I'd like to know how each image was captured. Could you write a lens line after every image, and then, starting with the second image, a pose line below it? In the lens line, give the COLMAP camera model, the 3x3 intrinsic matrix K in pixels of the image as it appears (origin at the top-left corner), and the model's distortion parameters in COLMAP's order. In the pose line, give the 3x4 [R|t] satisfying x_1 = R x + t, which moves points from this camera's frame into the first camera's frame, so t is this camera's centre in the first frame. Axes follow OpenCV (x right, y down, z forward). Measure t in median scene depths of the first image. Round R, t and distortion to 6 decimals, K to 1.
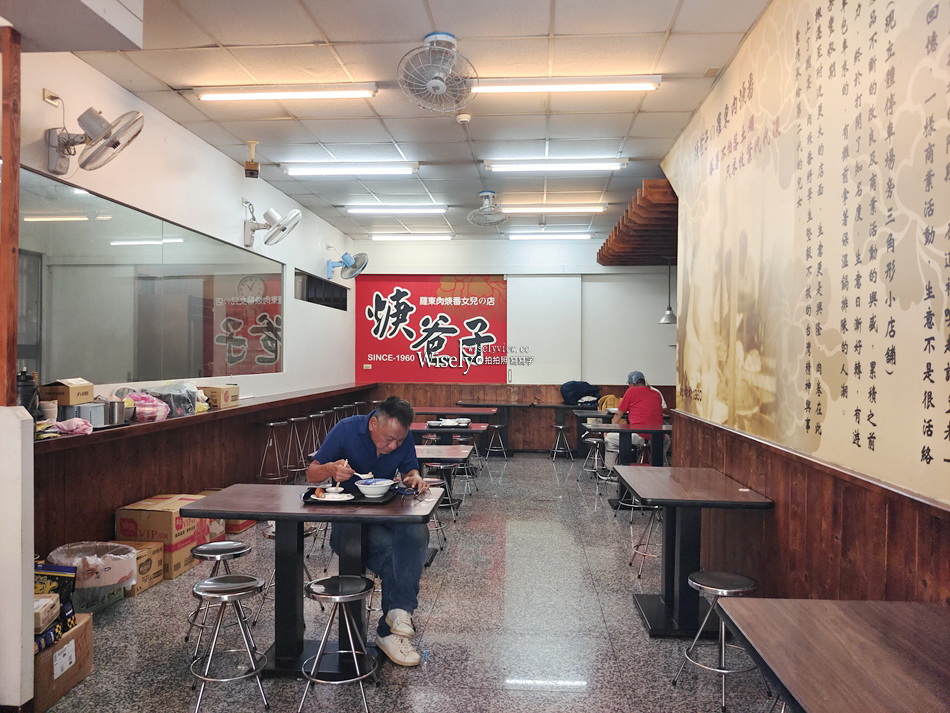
lens RADIAL K [[714.3, 0, 475.0], [0, 714.3, 356.5], [0, 0, 1]] dist [-0.000098, -0.044828]
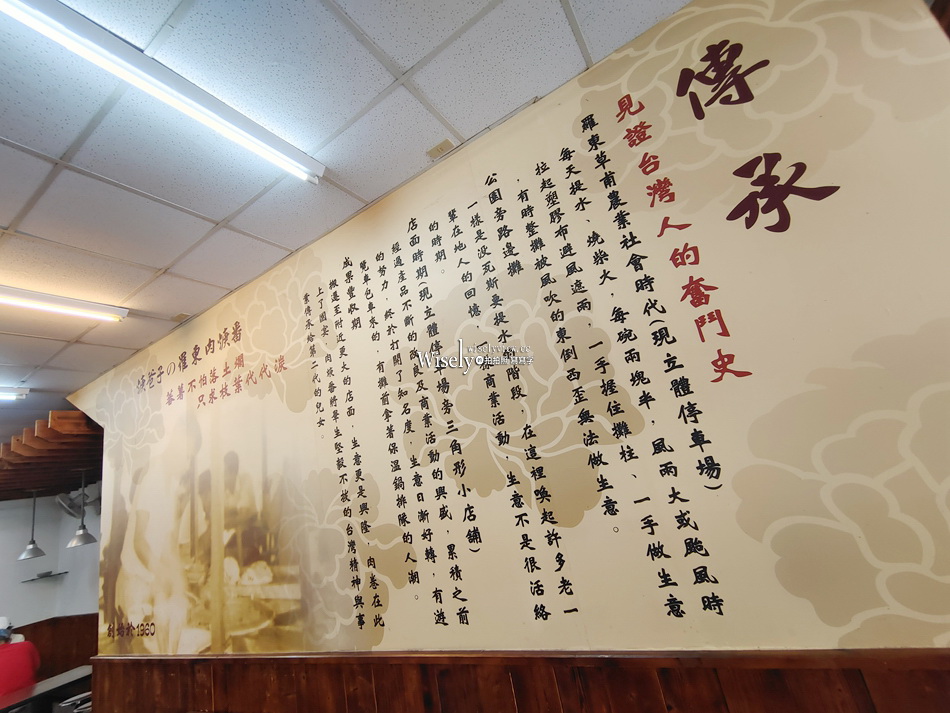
lens RADIAL K [[440.8, 0, 468.9], [0, 440.8, 354.2], [0, 0, 1]] dist [-0.038716, 0.065621]
pose [[0.446692, 0.146114, 0.882676, -0.107796], [0.209834, 0.941947, -0.262115, -0.072797], [-0.869733, 0.302301, 0.390100, 0.430343]]
